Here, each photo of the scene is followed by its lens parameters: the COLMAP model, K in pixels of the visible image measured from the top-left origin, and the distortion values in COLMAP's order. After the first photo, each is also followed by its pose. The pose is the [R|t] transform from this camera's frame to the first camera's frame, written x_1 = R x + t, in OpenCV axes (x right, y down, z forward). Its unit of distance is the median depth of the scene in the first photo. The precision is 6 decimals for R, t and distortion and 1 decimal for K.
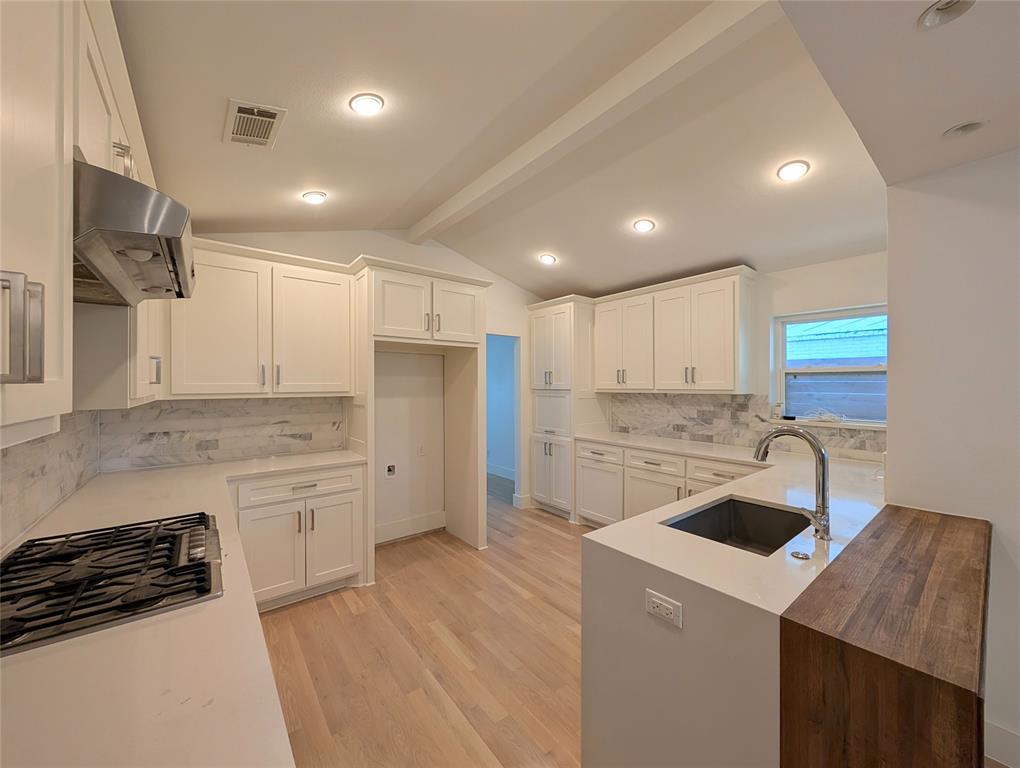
lens RADIAL K [[385.4, 0, 514.9], [0, 385.4, 384.9], [0, 0, 1]] dist [-0.002261, -0.000105]
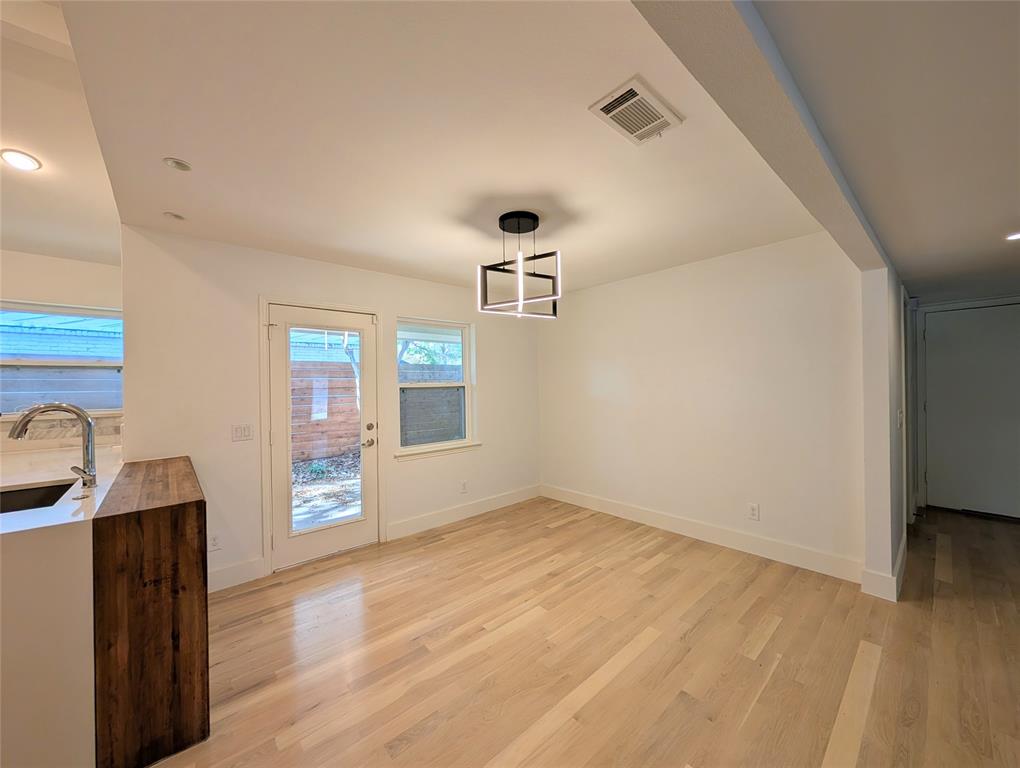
lens RADIAL K [[385.4, 0, 514.9], [0, 385.4, 384.9], [0, 0, 1]] dist [-0.002261, -0.000105]
pose [[-0.072598, 0.011852, 0.997291, -0.592511], [0.005831, 0.999917, -0.011458, 0.073891], [-0.997344, 0.004983, -0.072661, -0.332004]]
